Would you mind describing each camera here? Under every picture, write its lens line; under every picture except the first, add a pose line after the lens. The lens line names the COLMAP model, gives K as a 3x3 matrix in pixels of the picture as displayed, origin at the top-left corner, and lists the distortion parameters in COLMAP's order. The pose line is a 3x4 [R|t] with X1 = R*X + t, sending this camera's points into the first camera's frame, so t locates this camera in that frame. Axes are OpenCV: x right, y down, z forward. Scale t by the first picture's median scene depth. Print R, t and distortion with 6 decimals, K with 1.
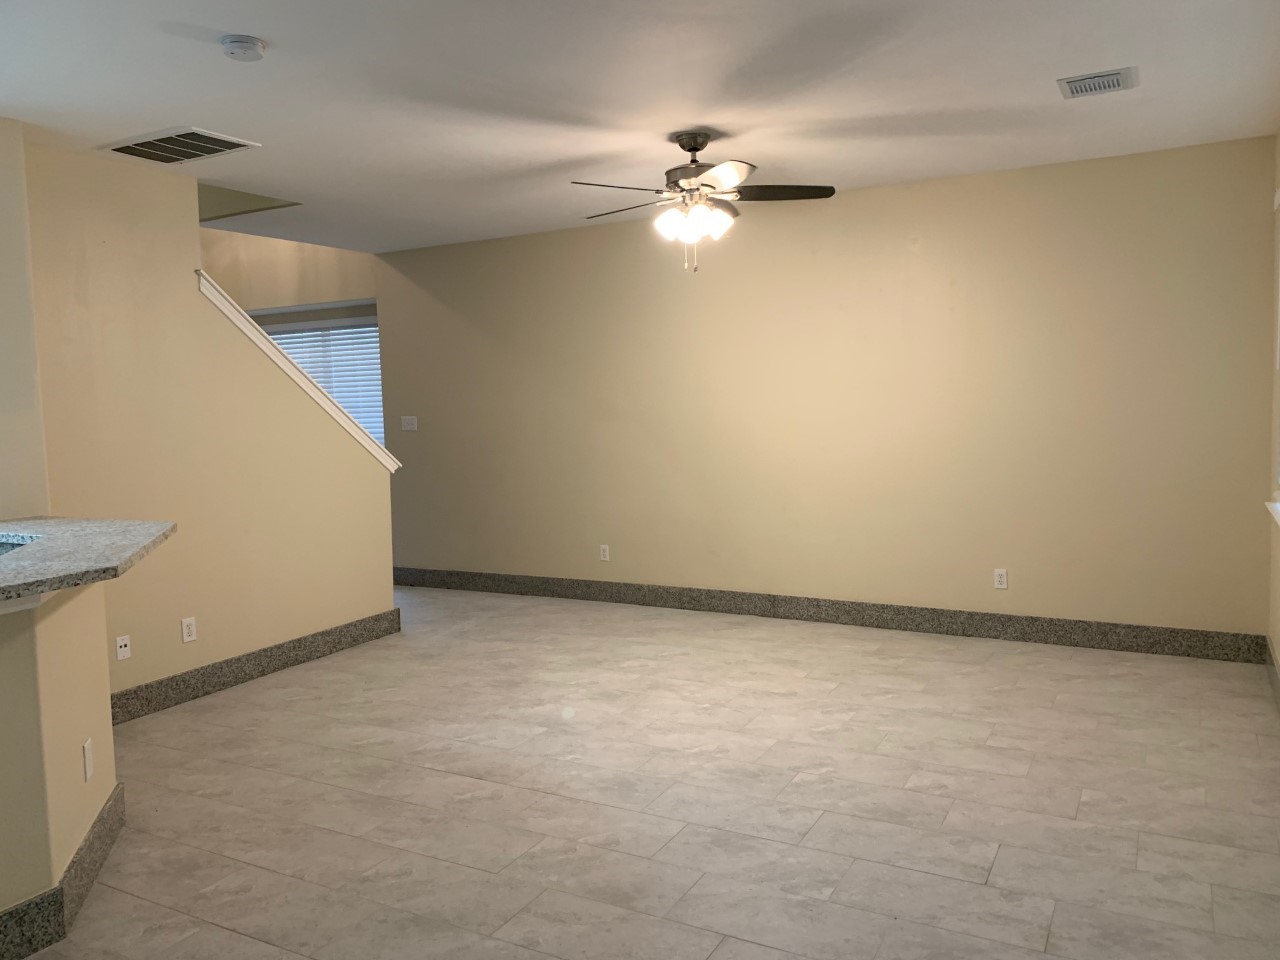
lens RADIAL K [[980.6, 0, 634.1], [0, 980.6, 470.8], [0, 0, 1]] dist [0.039523, -0.032626]
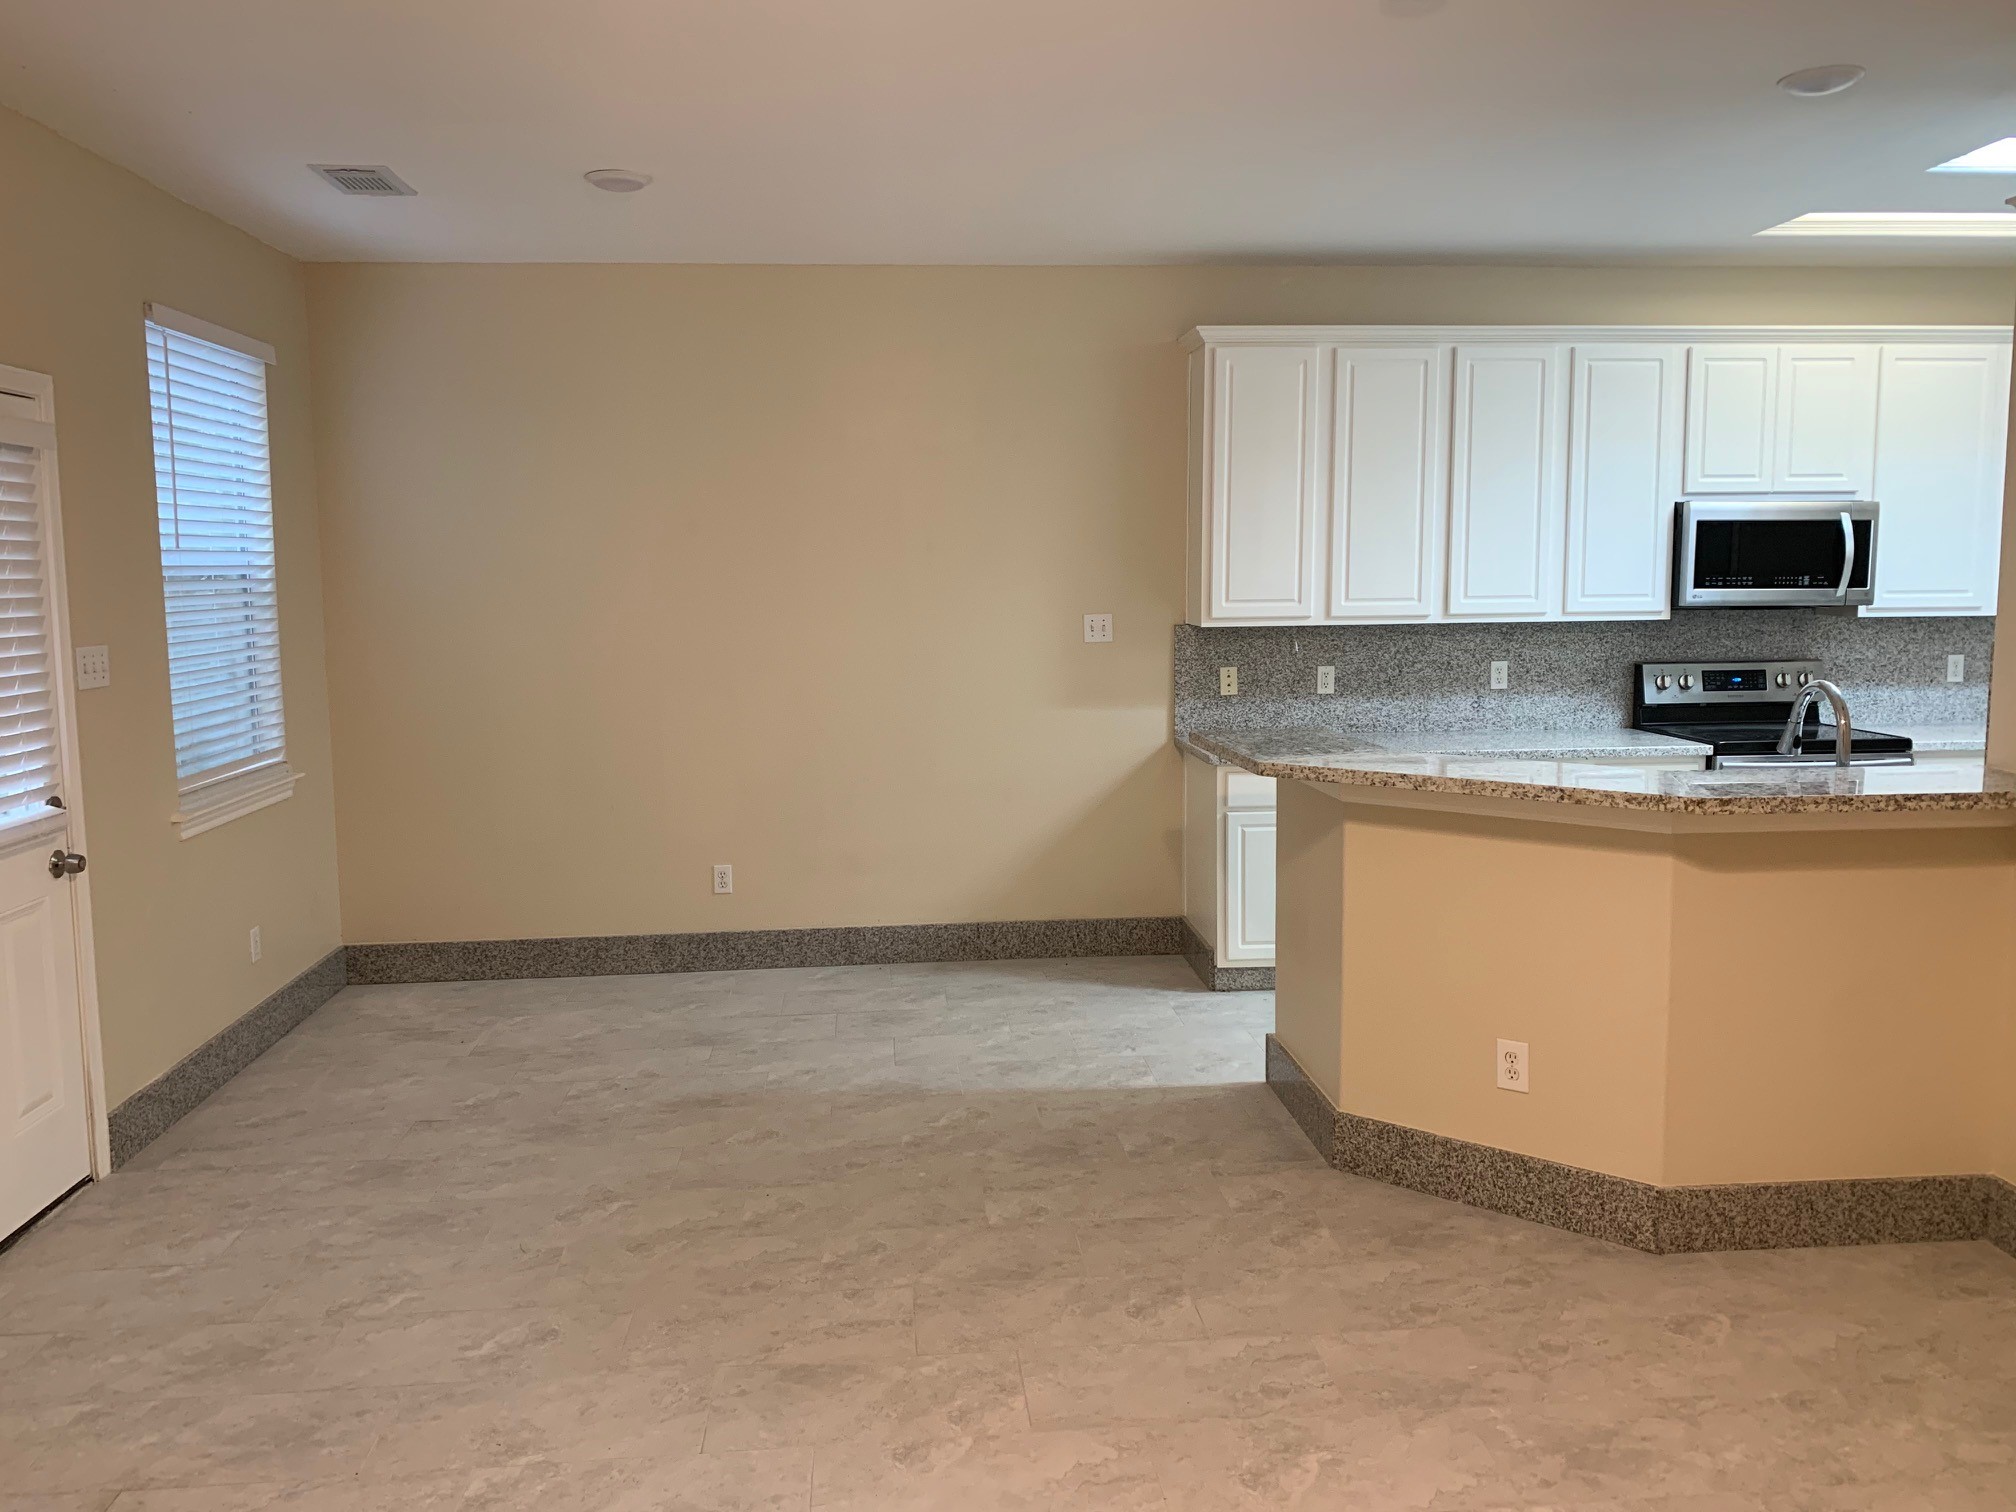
lens RADIAL K [[1535.3, 0, 991.8], [0, 1535.3, 750.8], [0, 0, 1]] dist [0.054759, -0.055257]
pose [[-0.831501, 0.107457, -0.545032, 0.310524], [-0.005765, 0.979391, 0.201889, -0.139499], [0.555494, 0.171013, -0.813745, 1.444295]]
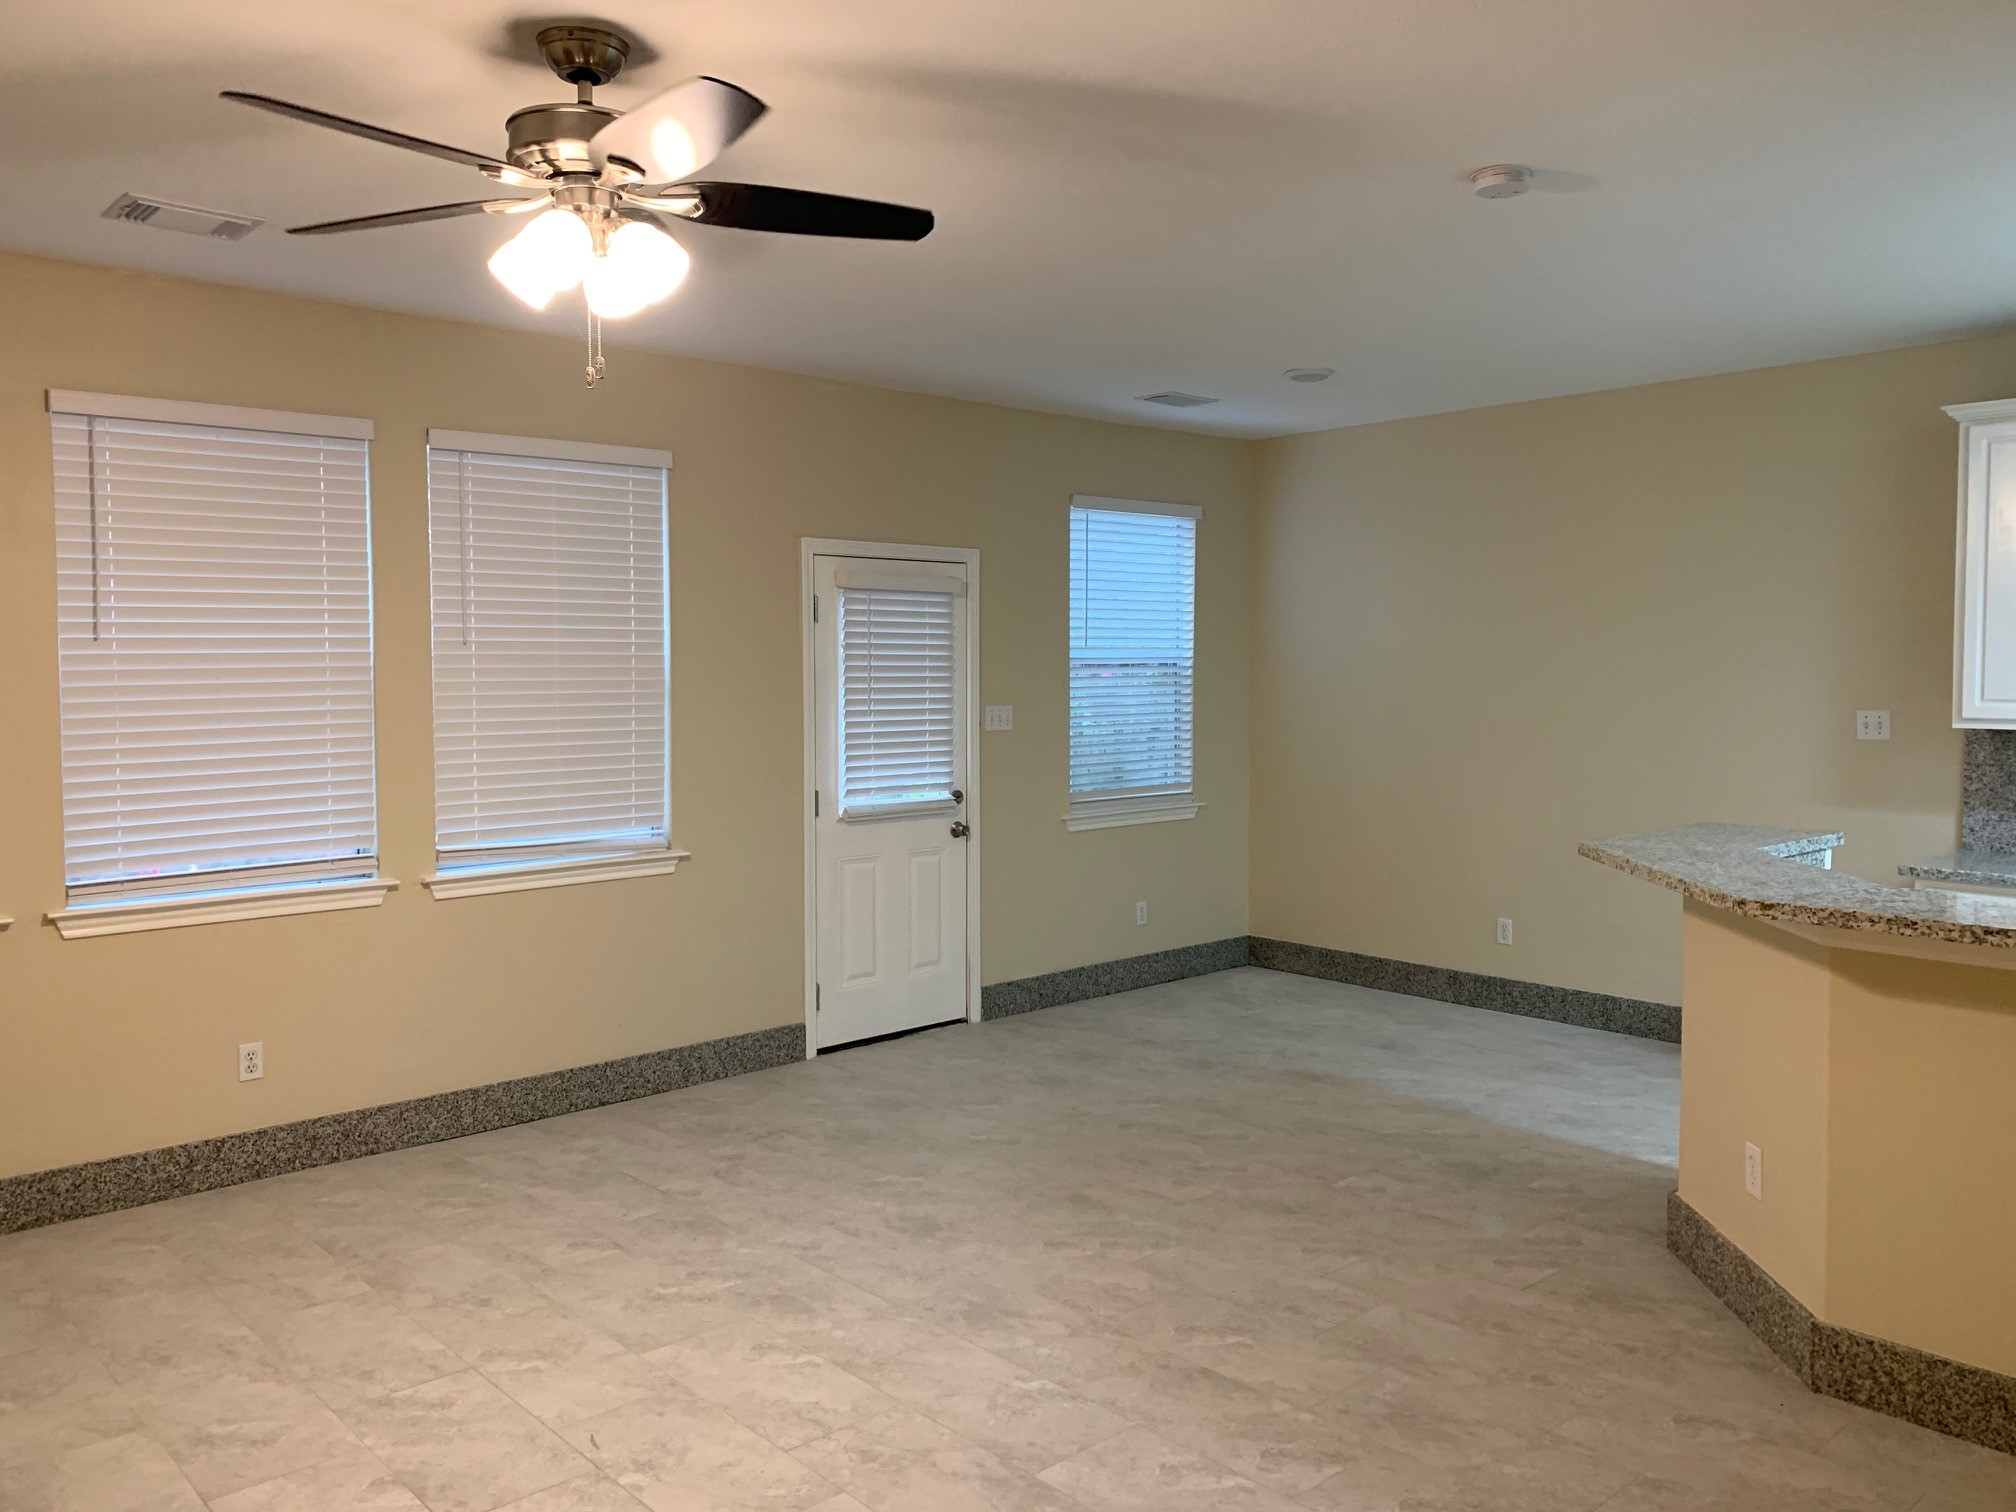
lens RADIAL K [[1535.3, 0, 1019.5], [0, 1535.3, 748.6], [0, 0, 1]] dist [0.054759, -0.055257]
pose [[-0.947623, 0.016475, 0.318967, -0.354859], [0.057925, 0.990973, 0.120905, -0.153635], [-0.314096, 0.133049, -0.940022, 1.884457]]
